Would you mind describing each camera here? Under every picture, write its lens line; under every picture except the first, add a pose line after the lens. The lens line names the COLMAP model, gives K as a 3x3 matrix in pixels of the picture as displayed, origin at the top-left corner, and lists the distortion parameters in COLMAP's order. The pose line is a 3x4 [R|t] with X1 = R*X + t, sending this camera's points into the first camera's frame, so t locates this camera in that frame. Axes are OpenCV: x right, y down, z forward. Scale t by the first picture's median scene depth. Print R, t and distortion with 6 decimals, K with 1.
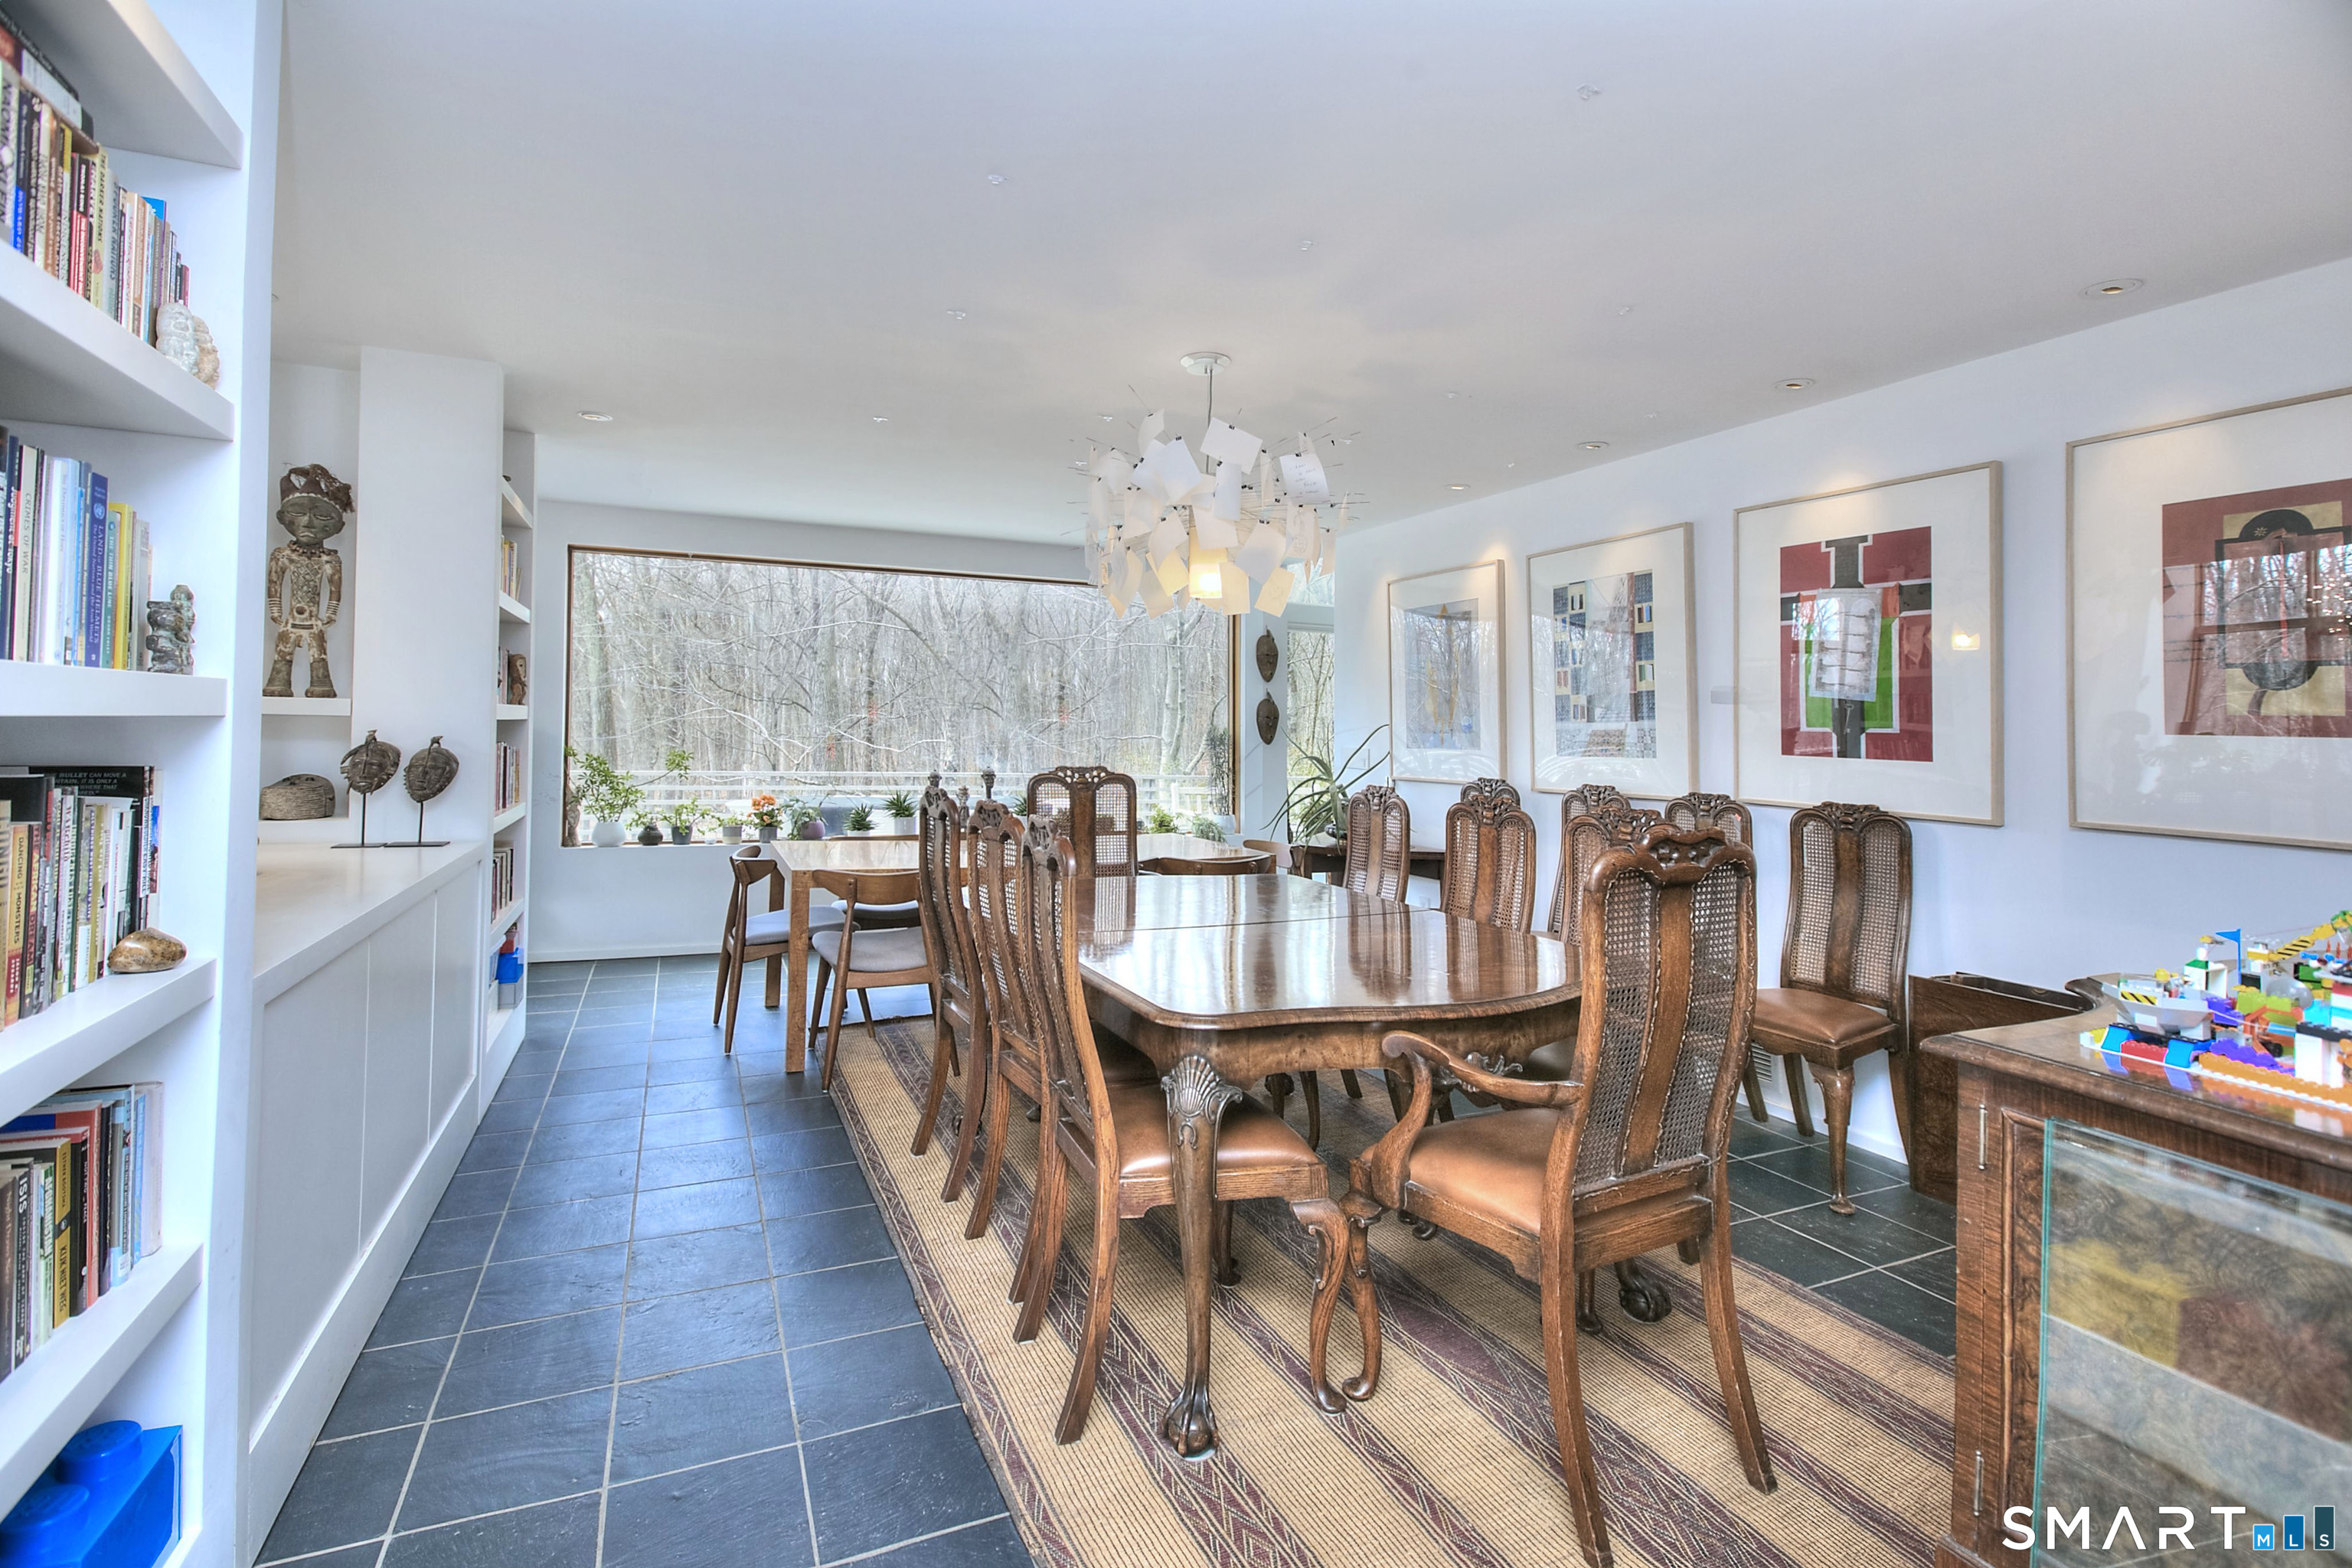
lens RADIAL K [[1081.7, 0, 1164.9], [0, 1081.7, 708.8], [0, 0, 1]] dist [-0.000832, -0.000038]
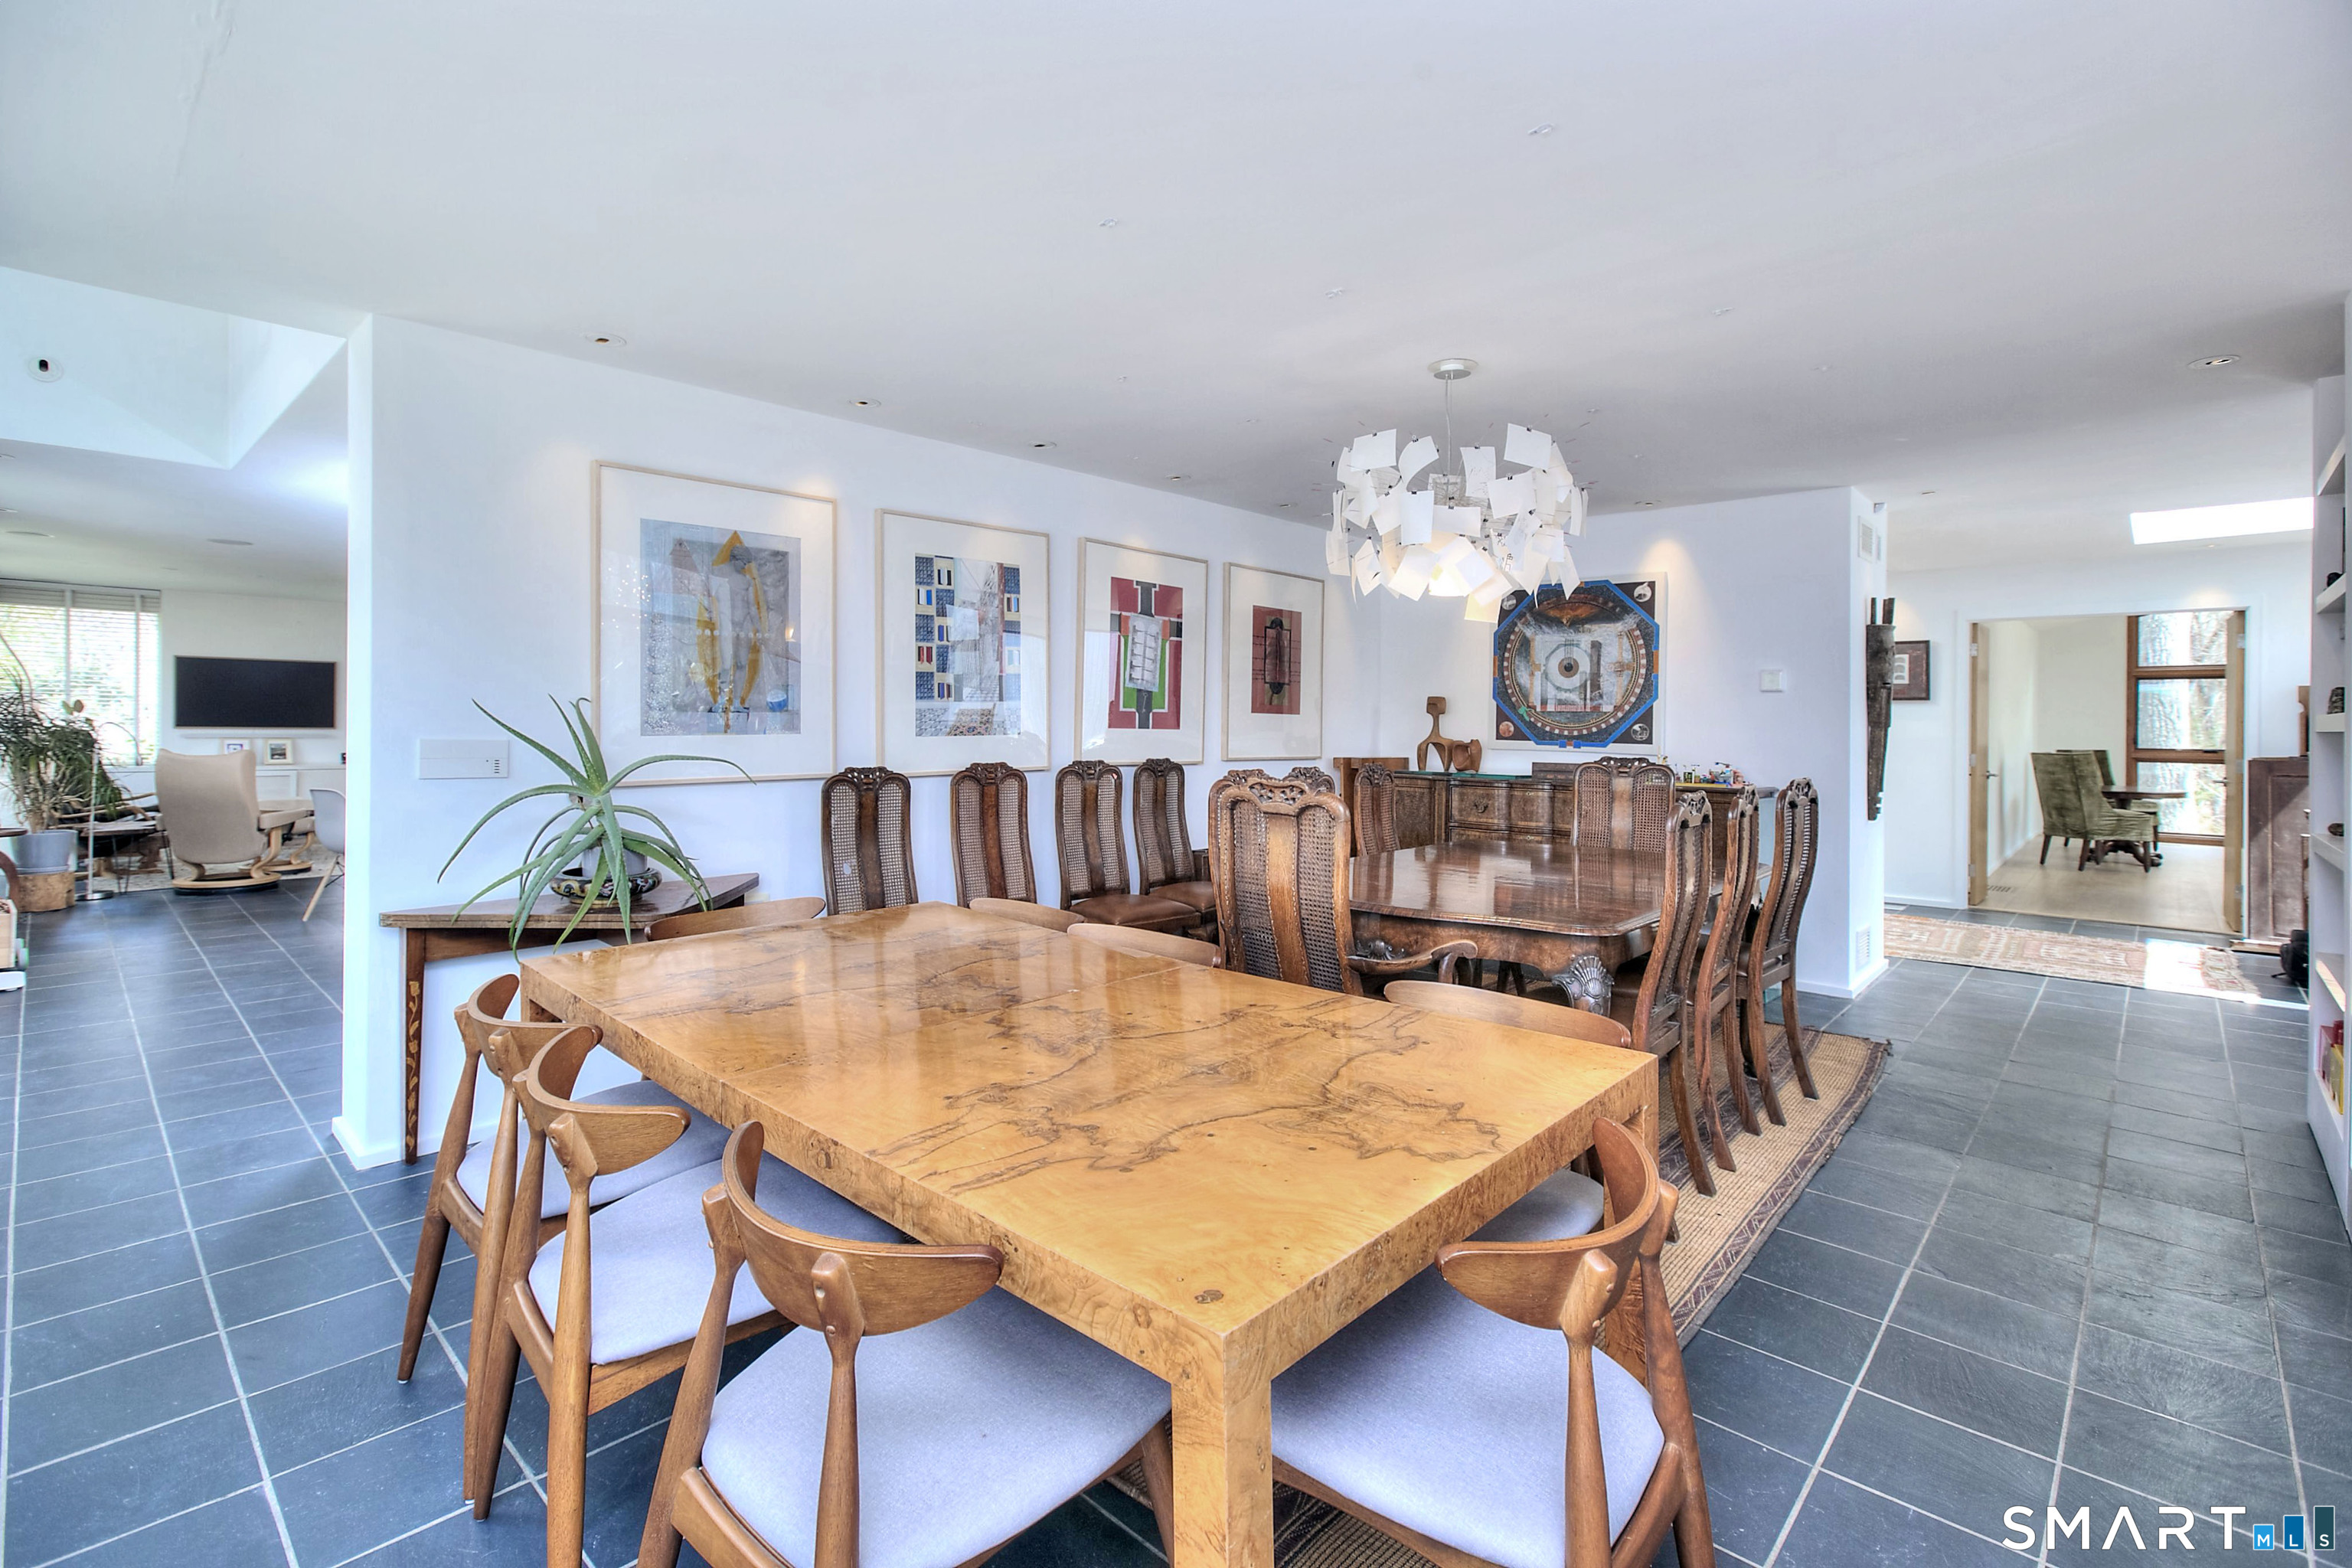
lens RADIAL K [[1081.7, 0, 1164.9], [0, 1081.7, 708.8], [0, 0, 1]] dist [-0.000832, -0.000038]
pose [[-0.390895, -0.019446, 0.920230, -0.636054], [-0.037874, 0.999270, 0.005028, 0.007372], [-0.919656, -0.032887, -0.391346, 1.291267]]
